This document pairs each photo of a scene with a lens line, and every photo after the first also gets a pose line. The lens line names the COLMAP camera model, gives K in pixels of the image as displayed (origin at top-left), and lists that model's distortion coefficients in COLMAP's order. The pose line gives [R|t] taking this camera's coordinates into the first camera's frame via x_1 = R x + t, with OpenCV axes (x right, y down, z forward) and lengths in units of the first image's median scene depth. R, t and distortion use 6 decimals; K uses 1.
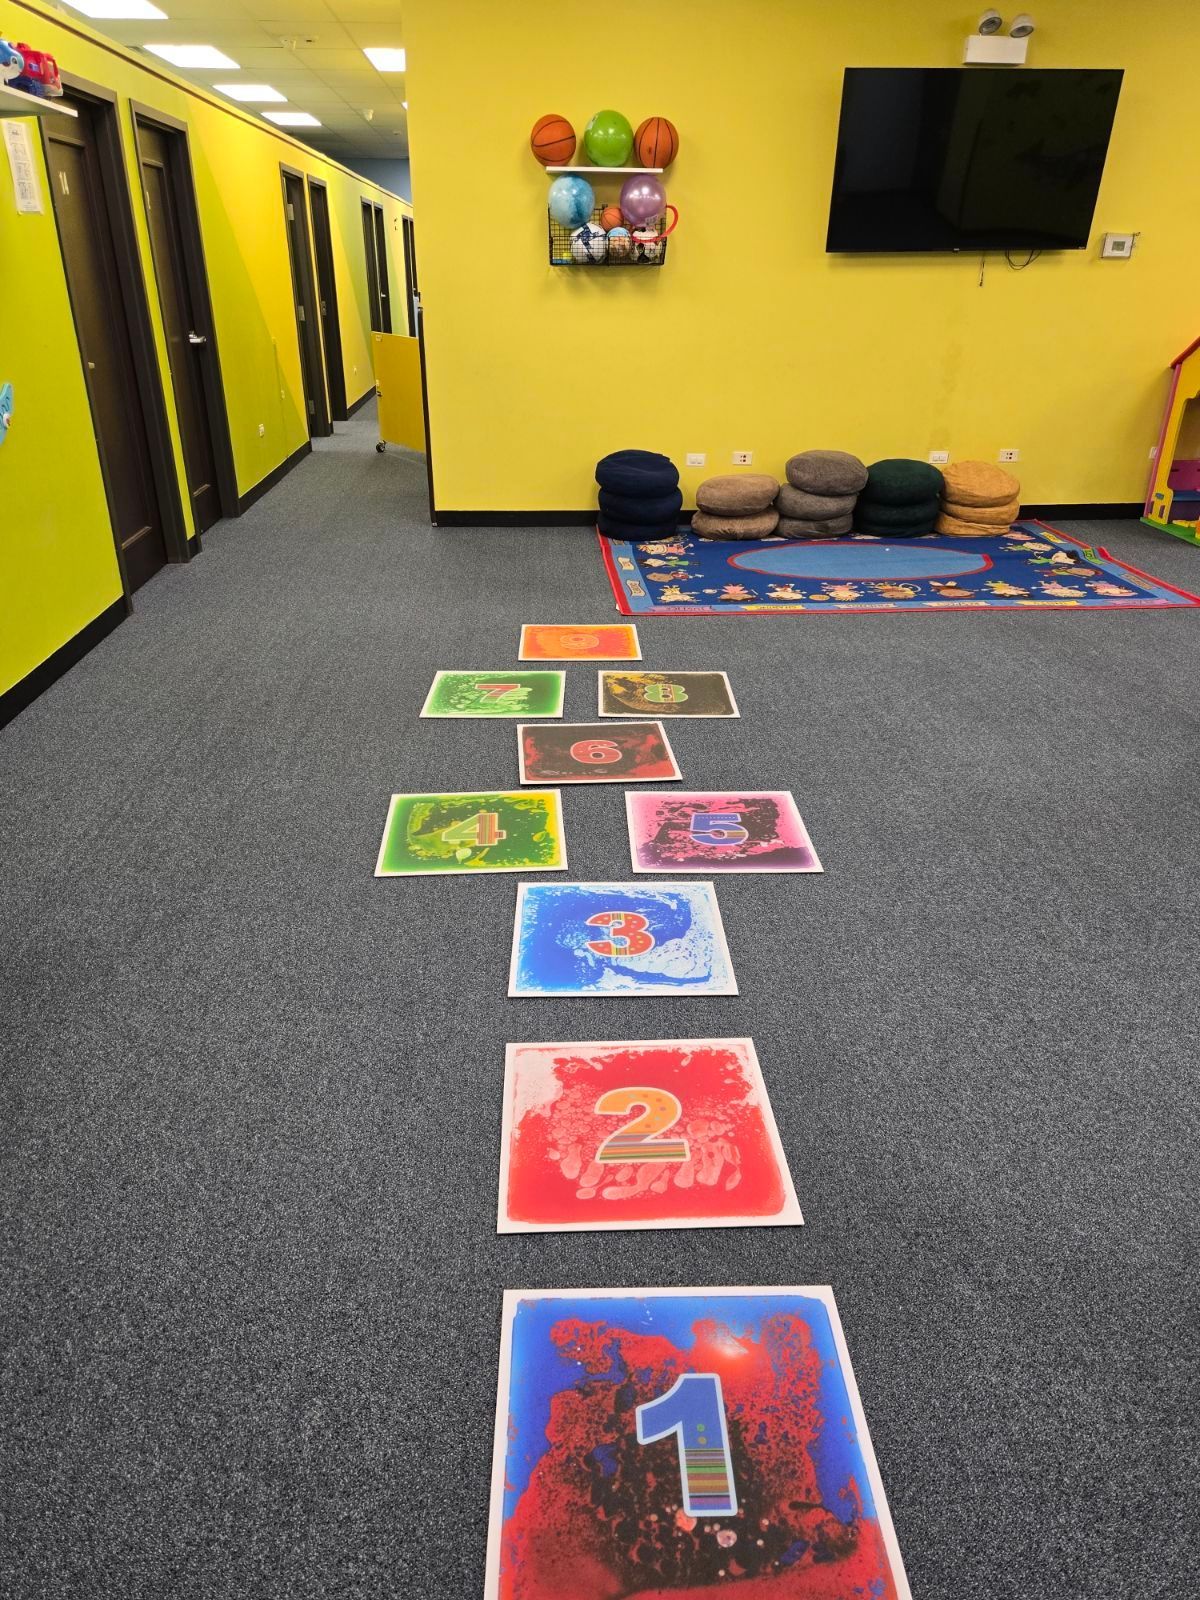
lens RADIAL K [[1102.4, 0, 593.3], [0, 1102.4, 800.3], [0, 0, 1]] dist [0.049523, -0.045397]
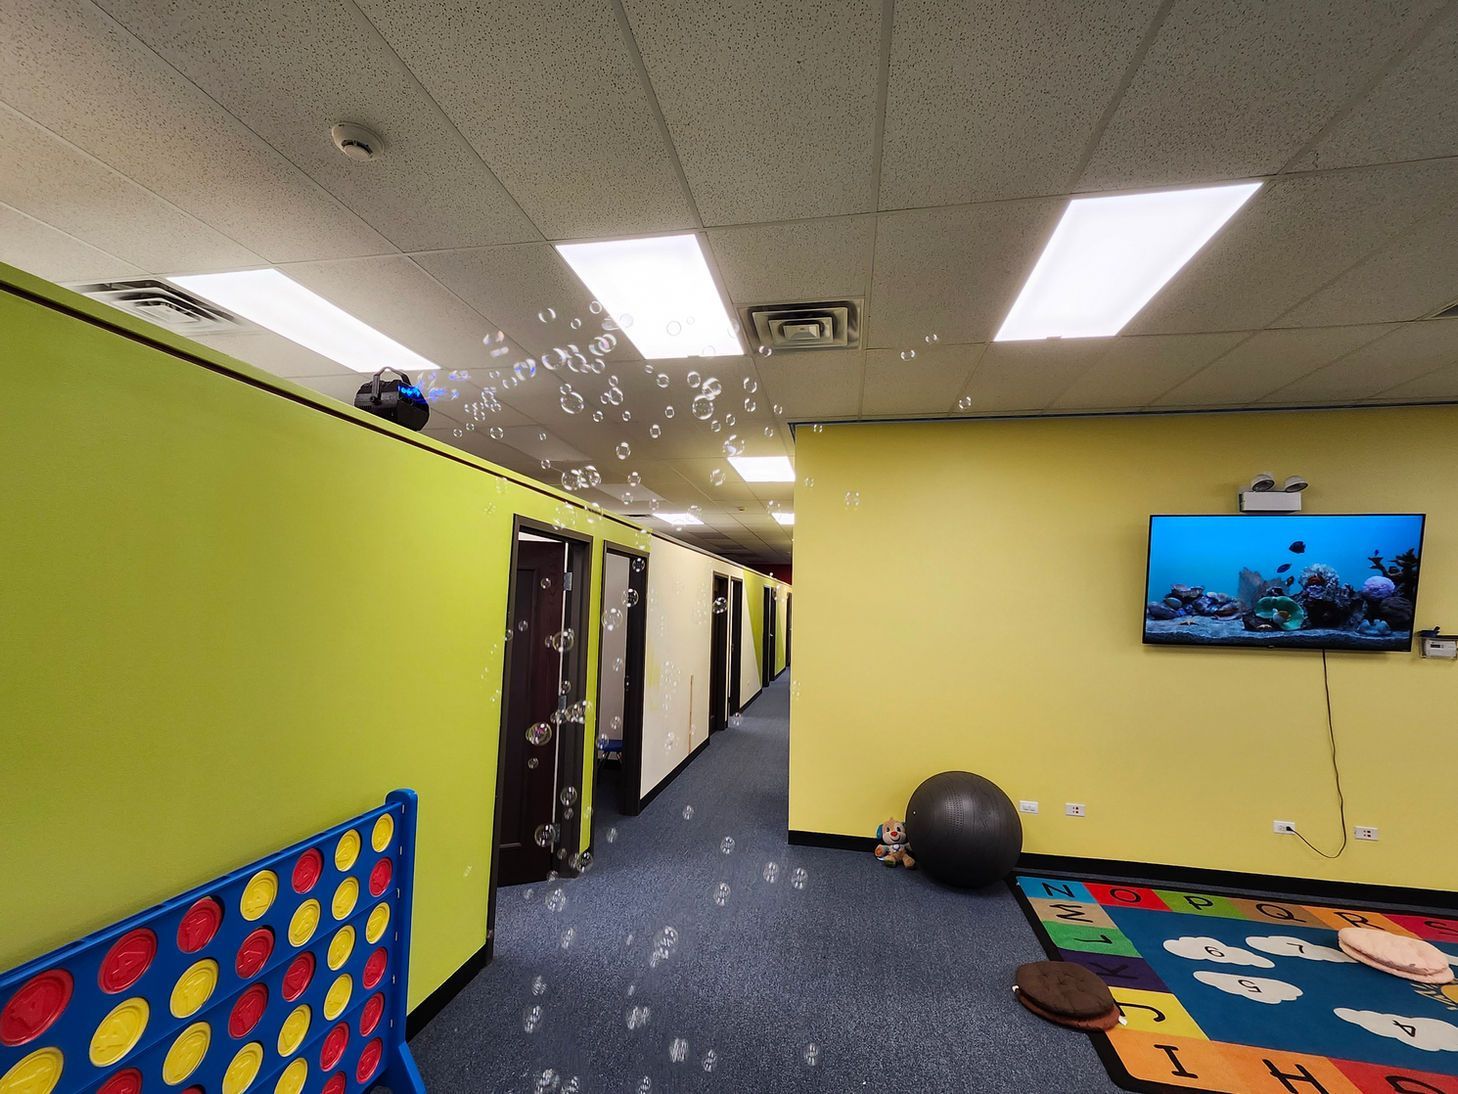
lens RADIAL K [[617.7, 0, 727.2], [0, 617.7, 549.9], [0, 0, 1]] dist [0.000528, -0.000511]
pose [[0.969362, 0.001086, -0.245636, -0.038200], [-0.128079, 0.855532, -0.501659, -0.138750], [0.209604, 0.517749, 0.829459, 0.225862]]
